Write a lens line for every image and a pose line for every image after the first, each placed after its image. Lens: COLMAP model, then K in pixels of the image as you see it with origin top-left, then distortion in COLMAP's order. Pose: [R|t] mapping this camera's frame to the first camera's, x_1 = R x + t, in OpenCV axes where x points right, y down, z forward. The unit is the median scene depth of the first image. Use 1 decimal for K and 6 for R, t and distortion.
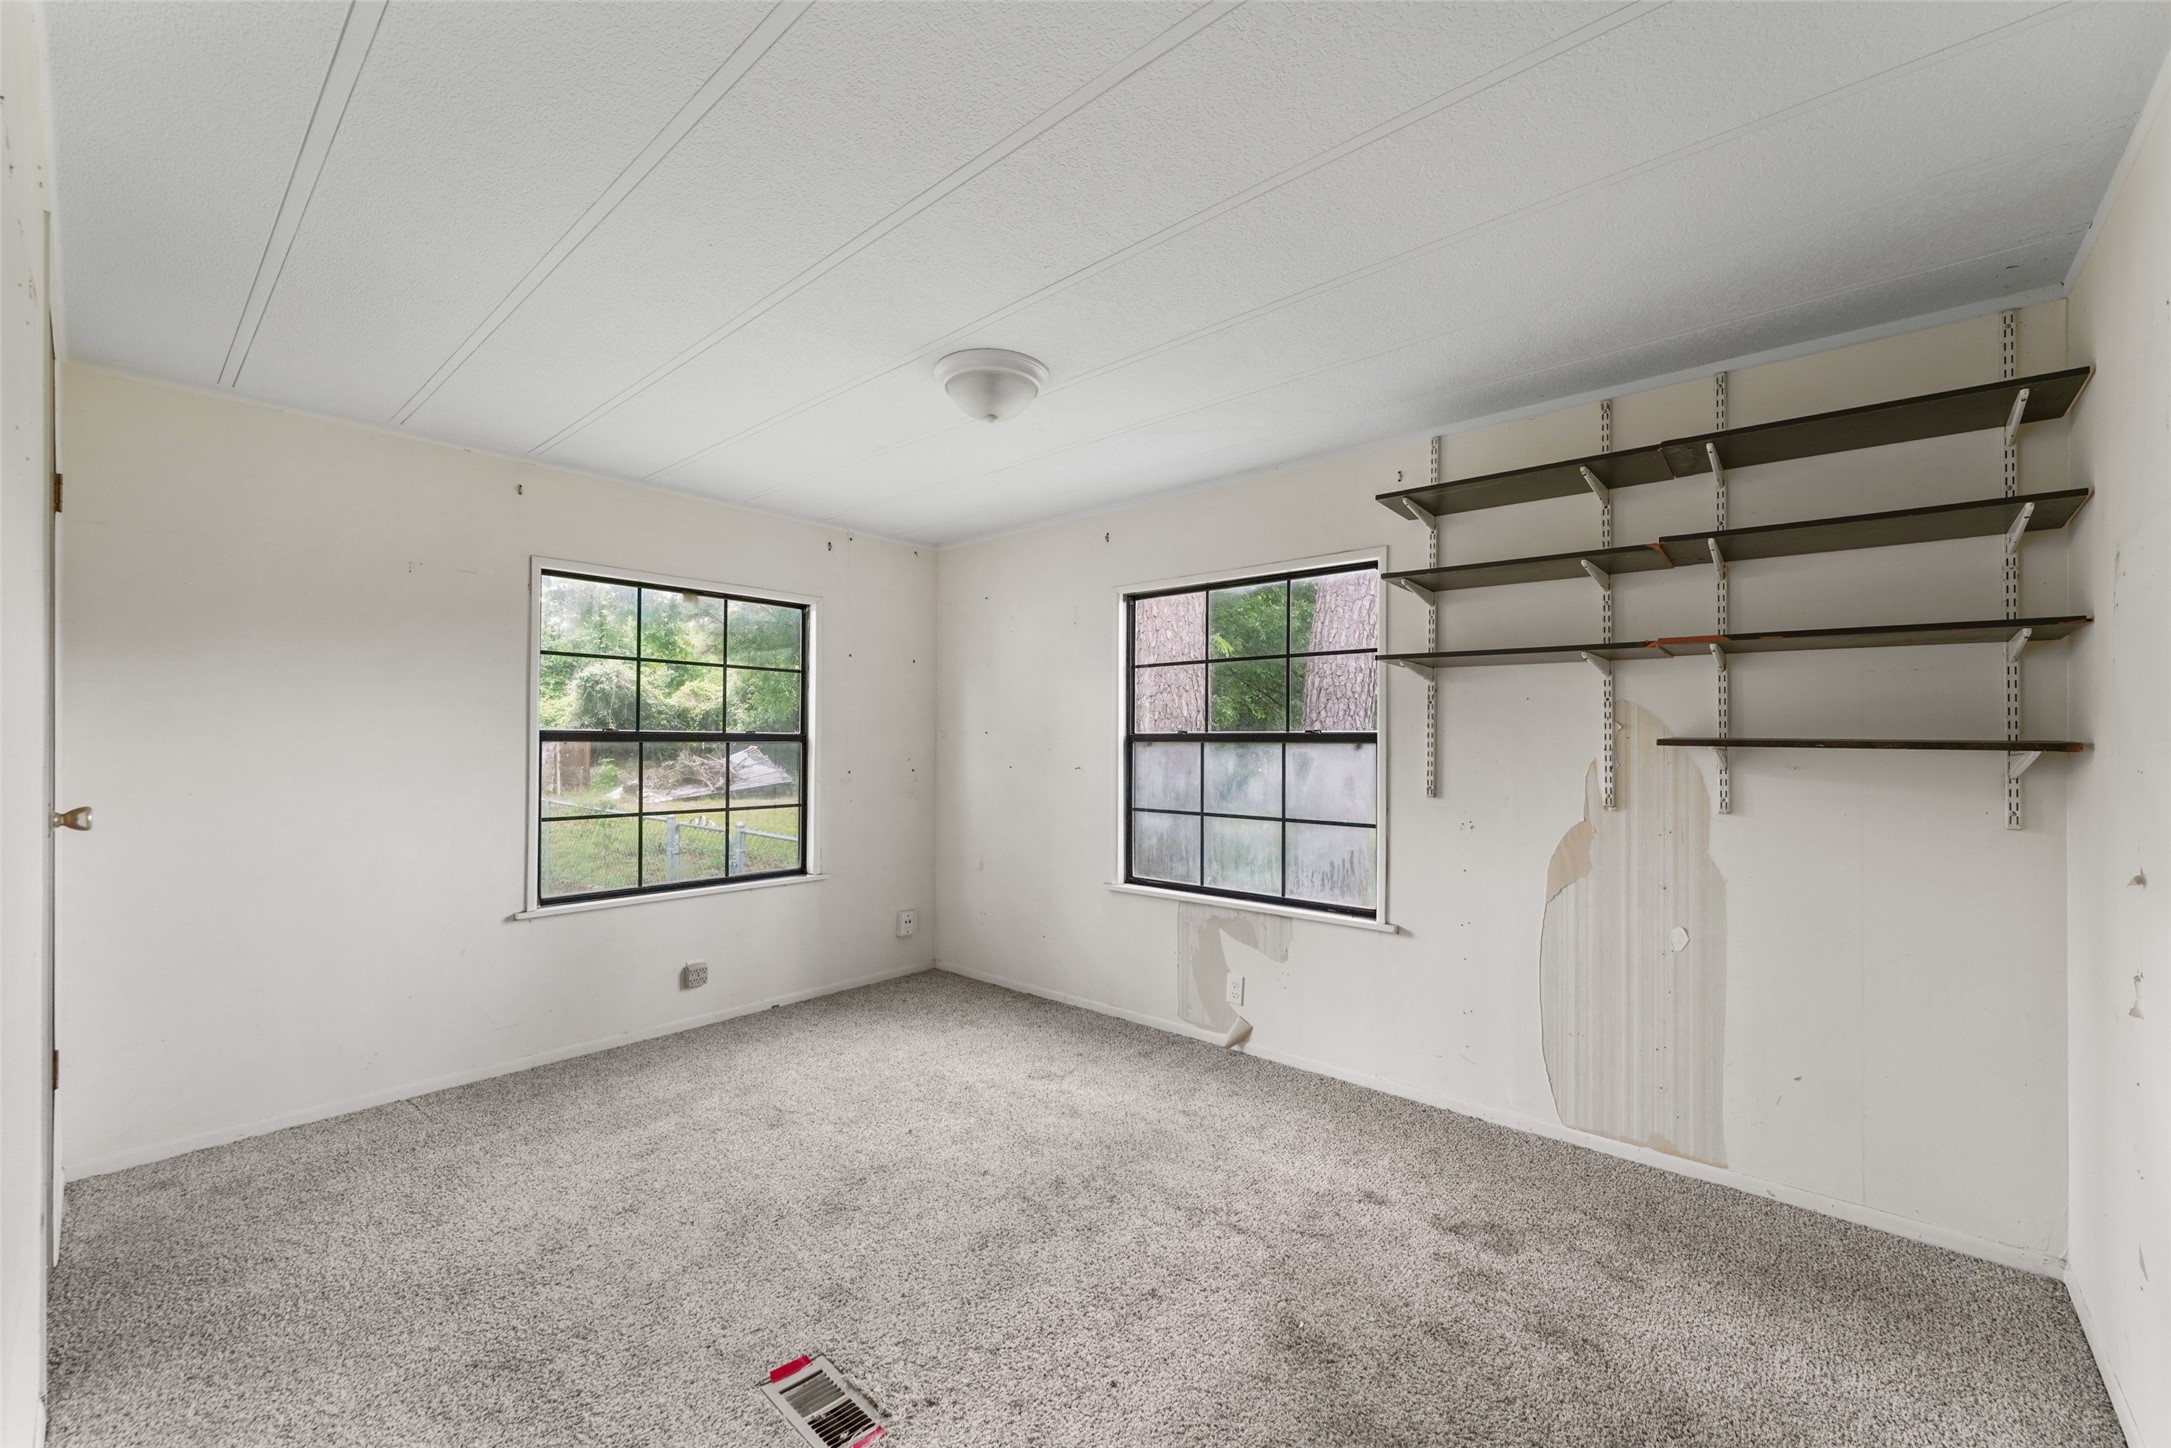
lens RADIAL K [[862.7, 0, 1072.1], [0, 862.7, 732.0], [0, 0, 1]] dist [0.006137, -0.000017]
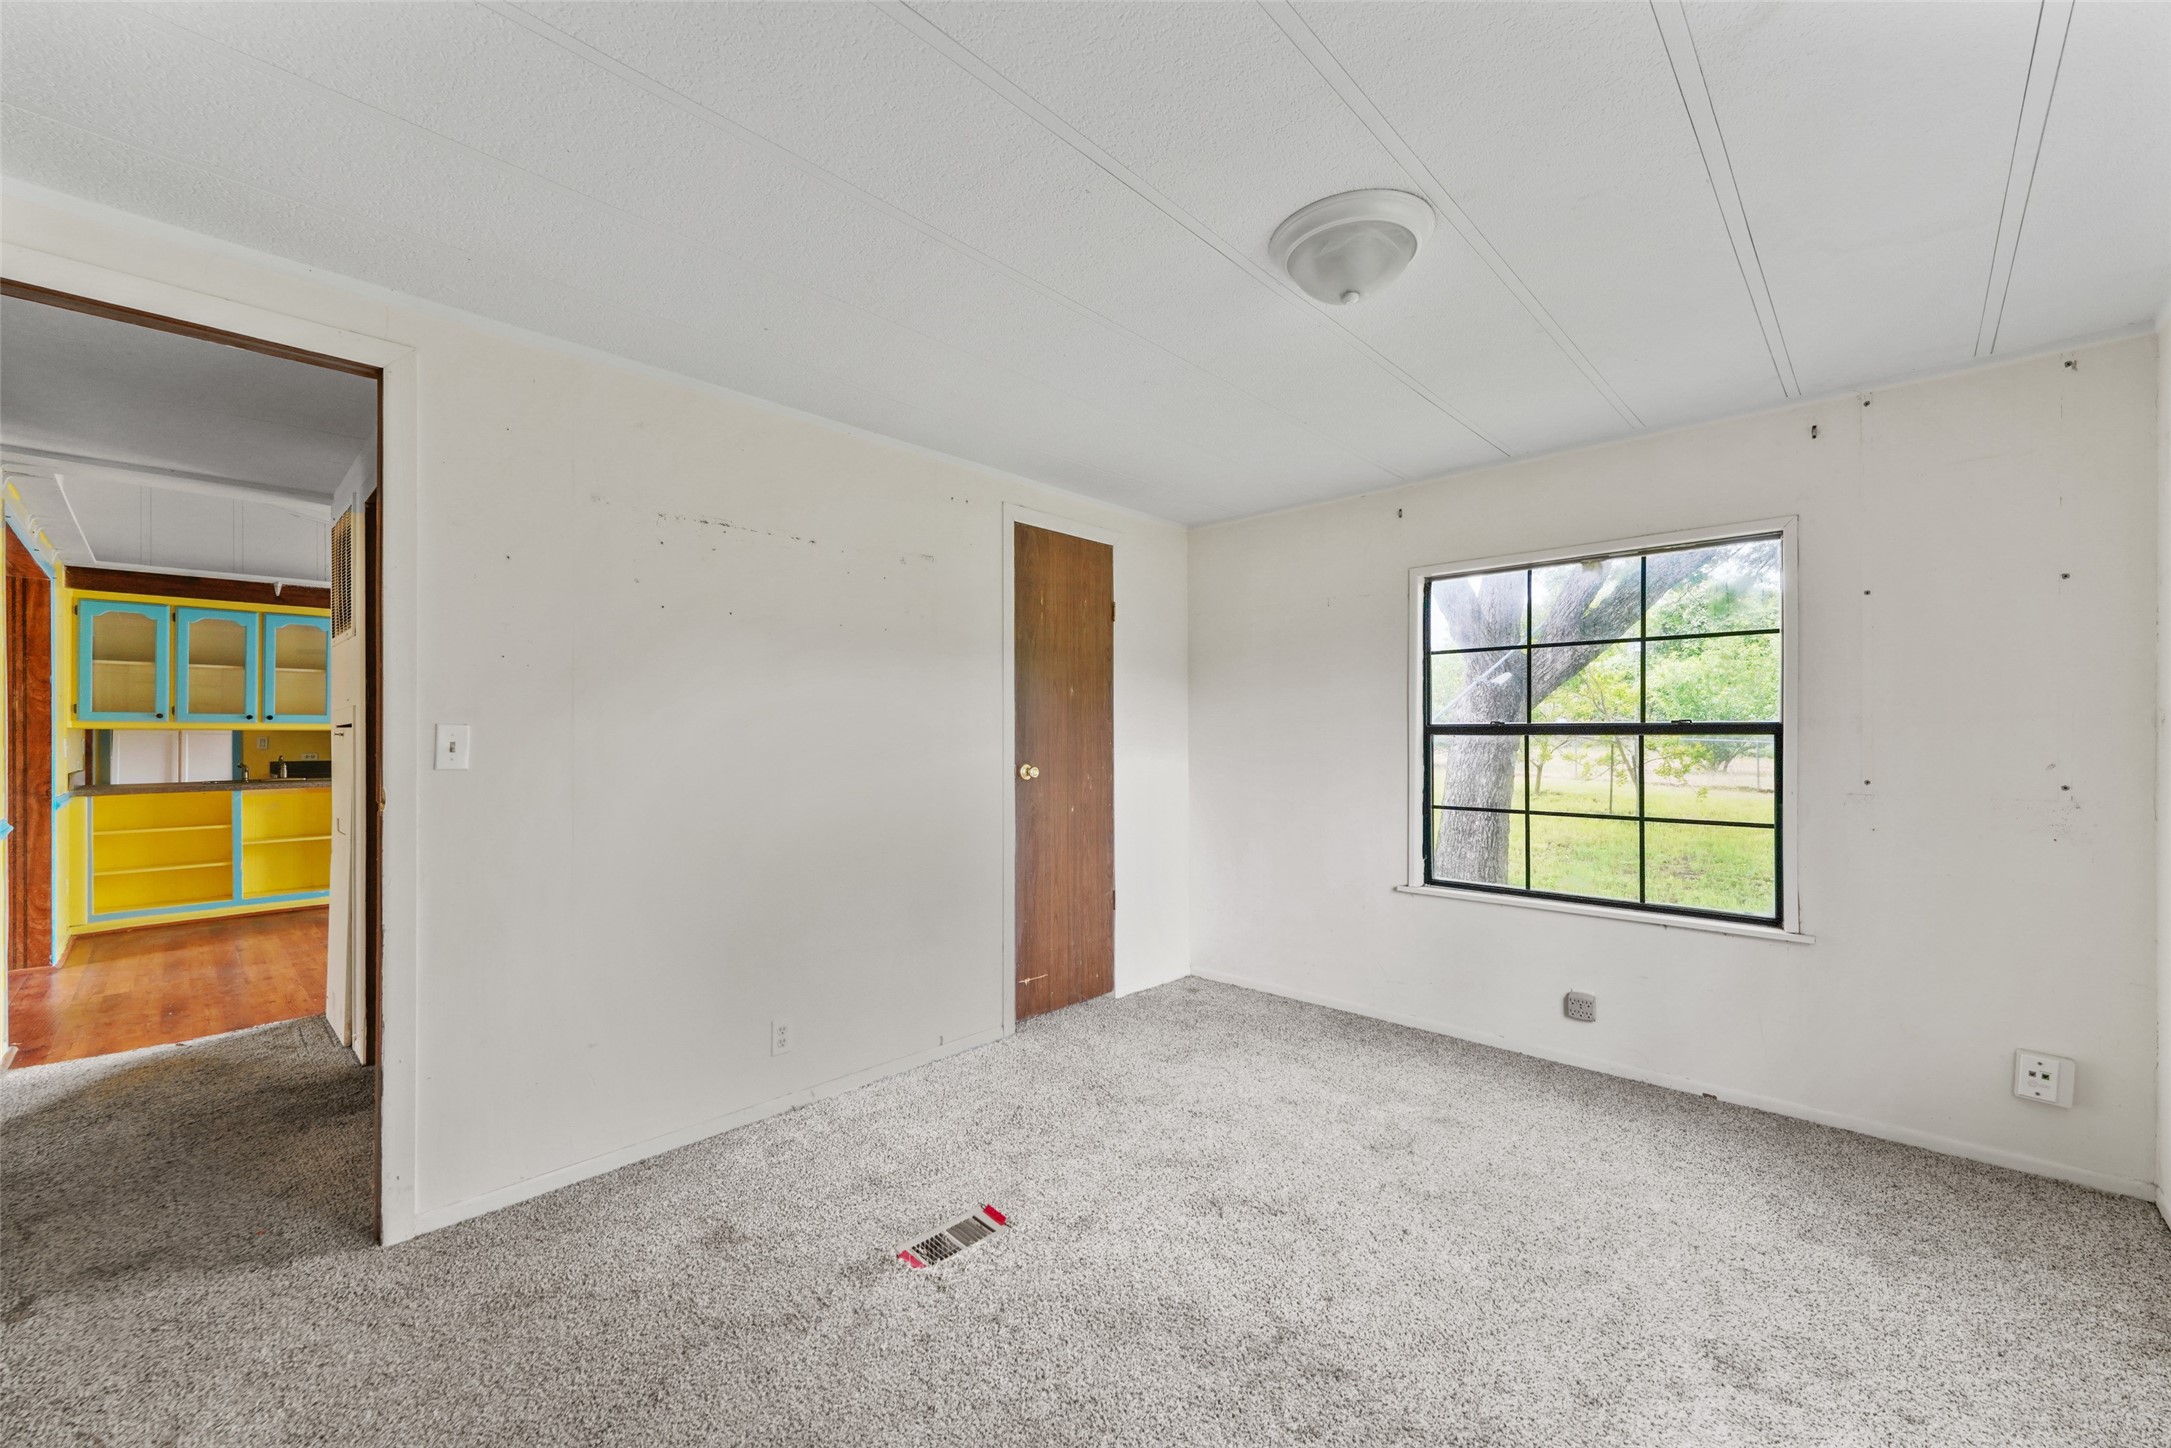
lens RADIAL K [[862.7, 0, 1072.1], [0, 862.7, 732.0], [0, 0, 1]] dist [0.006137, -0.000017]
pose [[-0.034503, -0.005066, -0.999392, 0.522536], [0.014466, 0.999880, -0.005568, 0.007348], [0.999300, -0.014650, -0.034426, 0.624203]]
